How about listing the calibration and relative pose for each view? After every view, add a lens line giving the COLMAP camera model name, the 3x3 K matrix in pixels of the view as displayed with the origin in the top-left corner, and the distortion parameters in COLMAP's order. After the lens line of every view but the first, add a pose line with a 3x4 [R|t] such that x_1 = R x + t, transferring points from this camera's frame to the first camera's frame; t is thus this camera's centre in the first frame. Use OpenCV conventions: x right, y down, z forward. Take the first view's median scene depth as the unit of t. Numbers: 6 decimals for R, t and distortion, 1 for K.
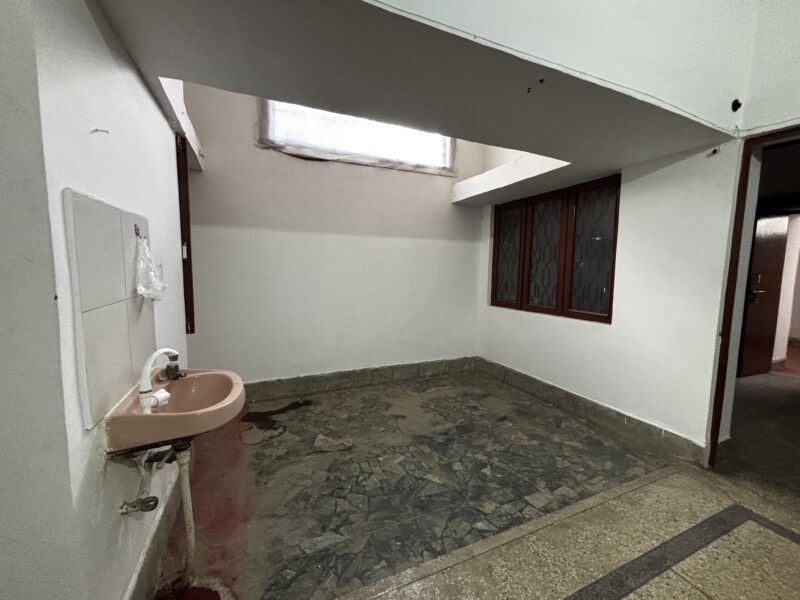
lens RADIAL K [[324.4, 0, 400.0], [0, 324.4, 300.0], [0, 0, 1]] dist [0.001581, 0.000413]
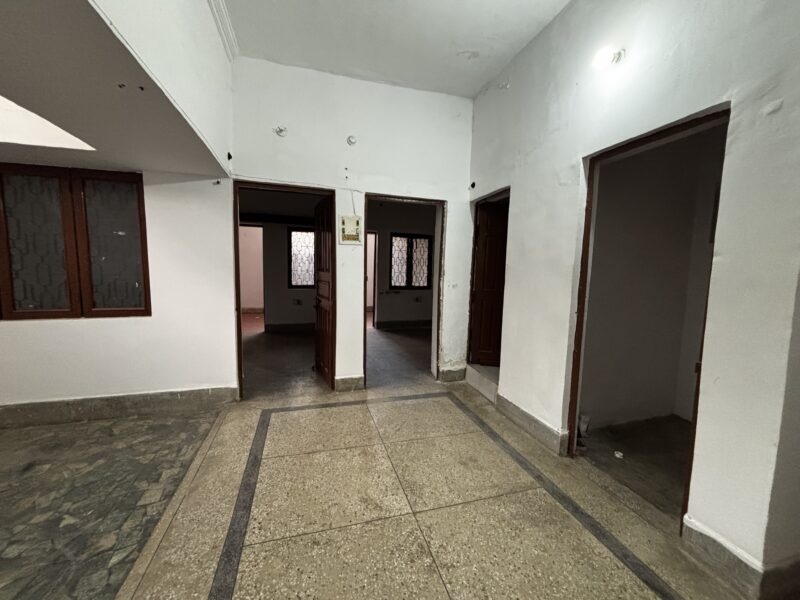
lens RADIAL K [[324.4, 0, 400.0], [0, 324.4, 300.0], [0, 0, 1]] dist [0.001581, 0.000413]
pose [[0.123119, -0.112227, 0.986026, -0.339052], [0.078844, 0.991551, 0.103011, -0.026531], [-0.989255, 0.065059, 0.130927, 0.054577]]
